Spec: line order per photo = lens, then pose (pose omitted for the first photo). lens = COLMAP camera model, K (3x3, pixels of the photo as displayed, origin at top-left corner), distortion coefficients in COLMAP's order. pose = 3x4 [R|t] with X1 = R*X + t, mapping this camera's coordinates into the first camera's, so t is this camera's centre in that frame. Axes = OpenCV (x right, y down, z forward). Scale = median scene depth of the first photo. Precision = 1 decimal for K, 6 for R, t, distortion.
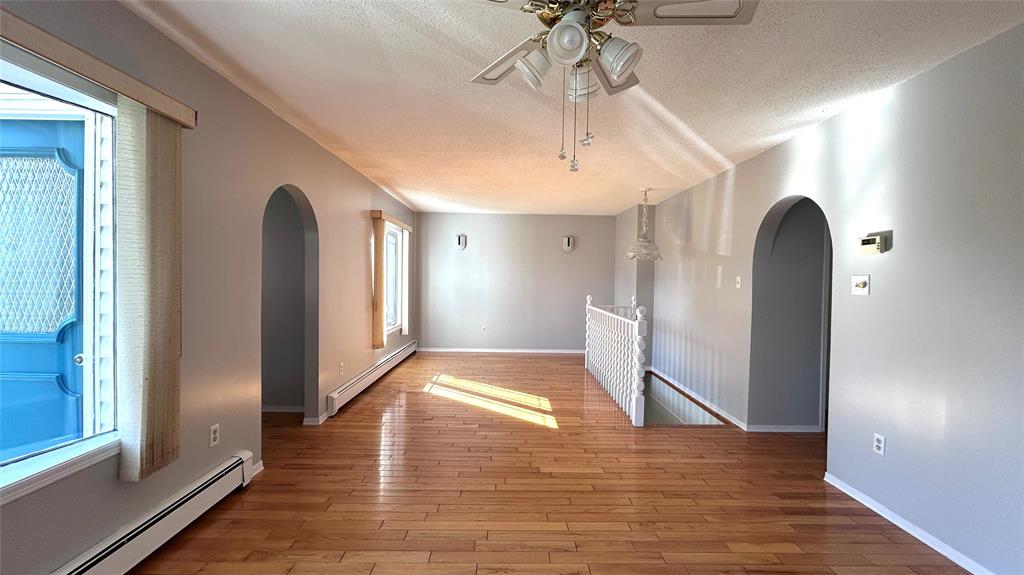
lens RADIAL K [[413.5, 0, 511.6], [0, 413.5, 283.8], [0, 0, 1]] dist [-0.001139, 0.001757]
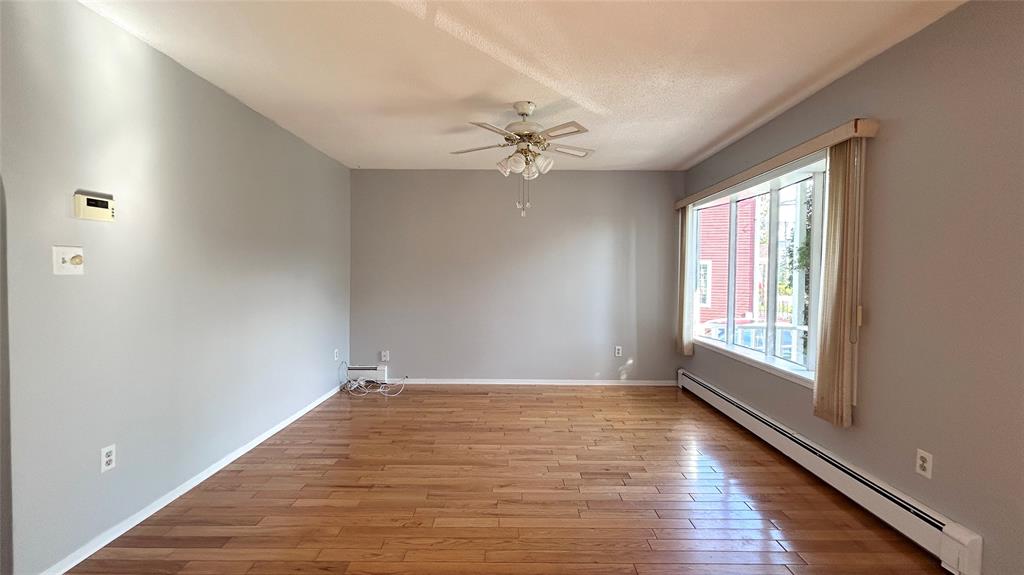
lens RADIAL K [[413.5, 0, 514.1], [0, 413.5, 284.5], [0, 0, 1]] dist [-0.001139, 0.001757]
pose [[-0.999665, -0.025777, 0.002456, 0.070754], [-0.025634, 0.998577, 0.046768, -0.005716], [-0.003658, 0.046690, -0.998903, 1.213874]]
